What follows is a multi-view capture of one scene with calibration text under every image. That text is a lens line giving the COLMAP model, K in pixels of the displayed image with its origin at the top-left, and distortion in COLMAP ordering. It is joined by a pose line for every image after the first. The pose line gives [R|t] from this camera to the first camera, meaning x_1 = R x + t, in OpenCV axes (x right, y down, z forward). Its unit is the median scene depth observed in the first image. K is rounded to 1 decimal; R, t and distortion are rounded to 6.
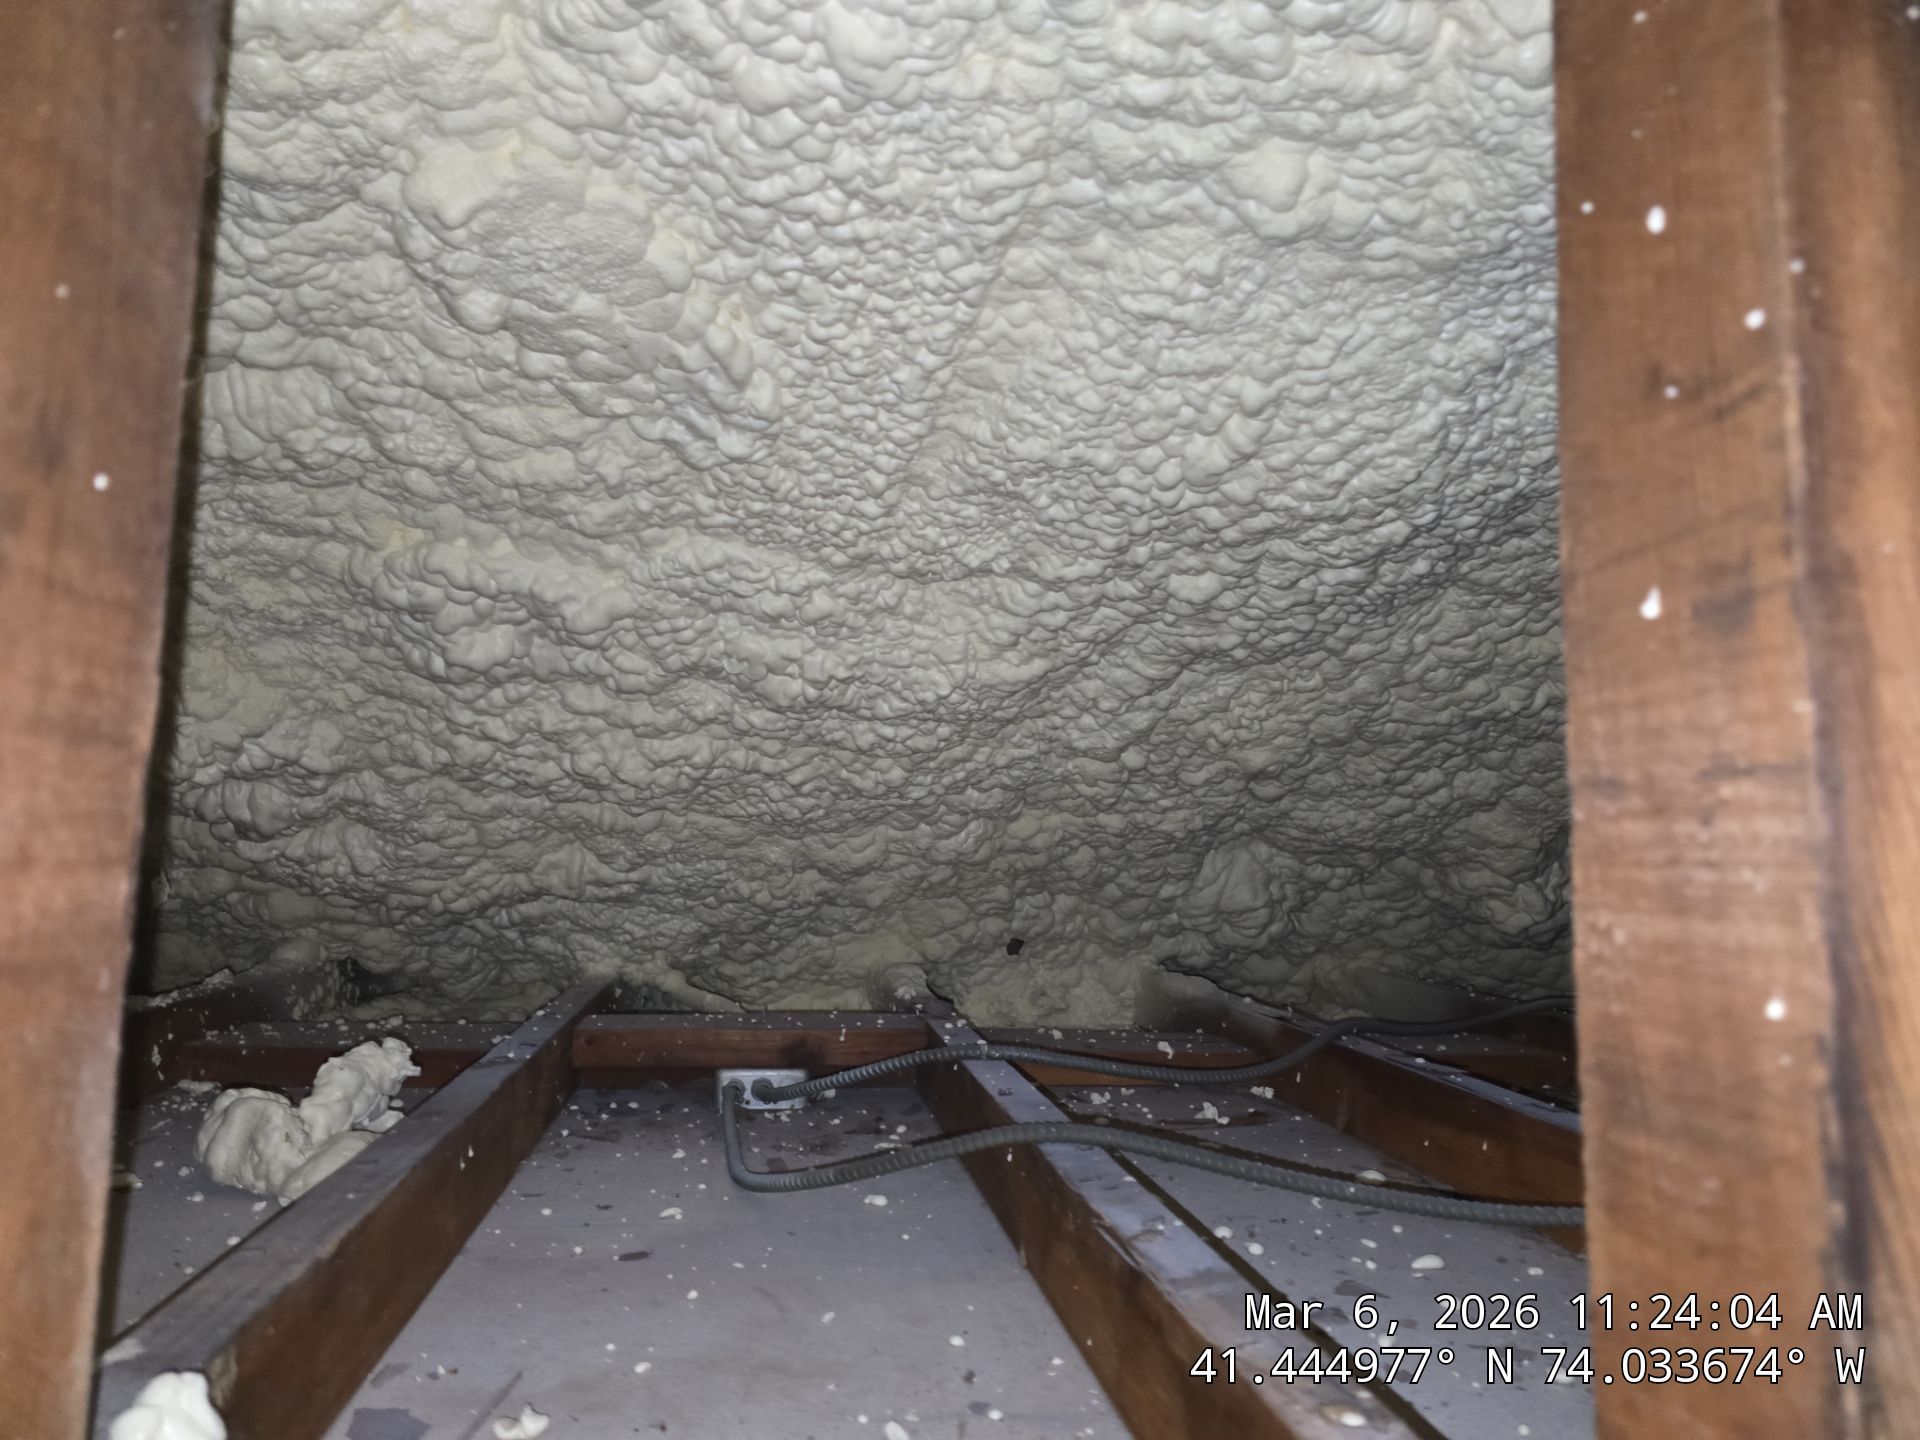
lens RADIAL K [[1270.1, 0, 974.7], [0, 1270.1, 714.9], [0, 0, 1]] dist [0.040371, -0.040483]
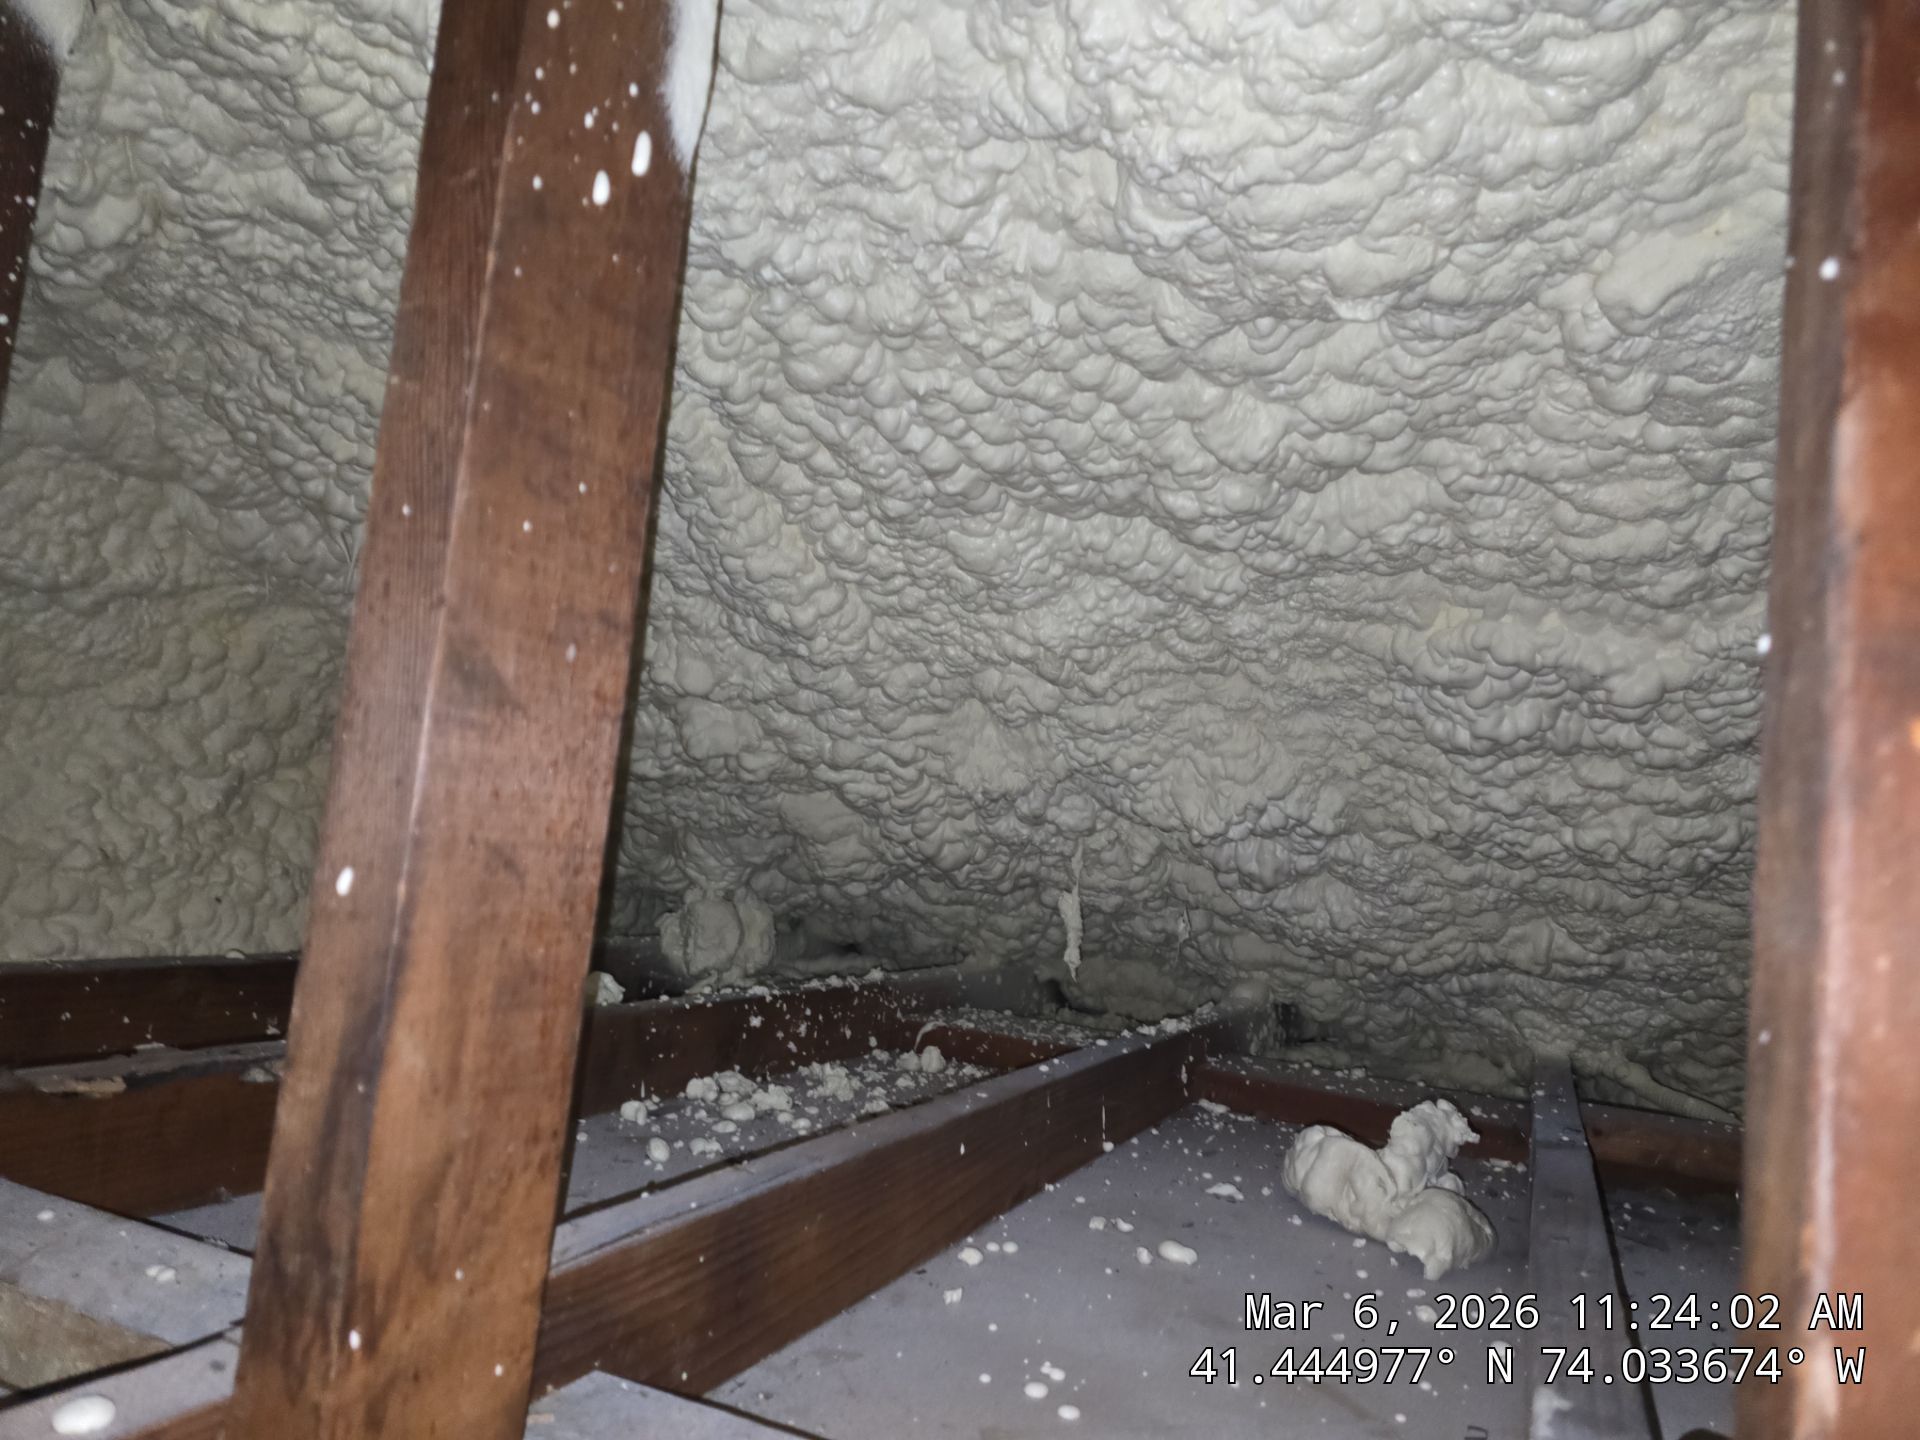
lens RADIAL K [[1270.1, 0, 974.7], [0, 1270.1, 714.9], [0, 0, 1]] dist [0.040371, -0.040483]
pose [[0.831485, 0.000263, -0.555547, -0.155319], [-0.024237, 0.999065, -0.035801, -0.009742], [0.555018, 0.043233, 0.830714, -0.063926]]
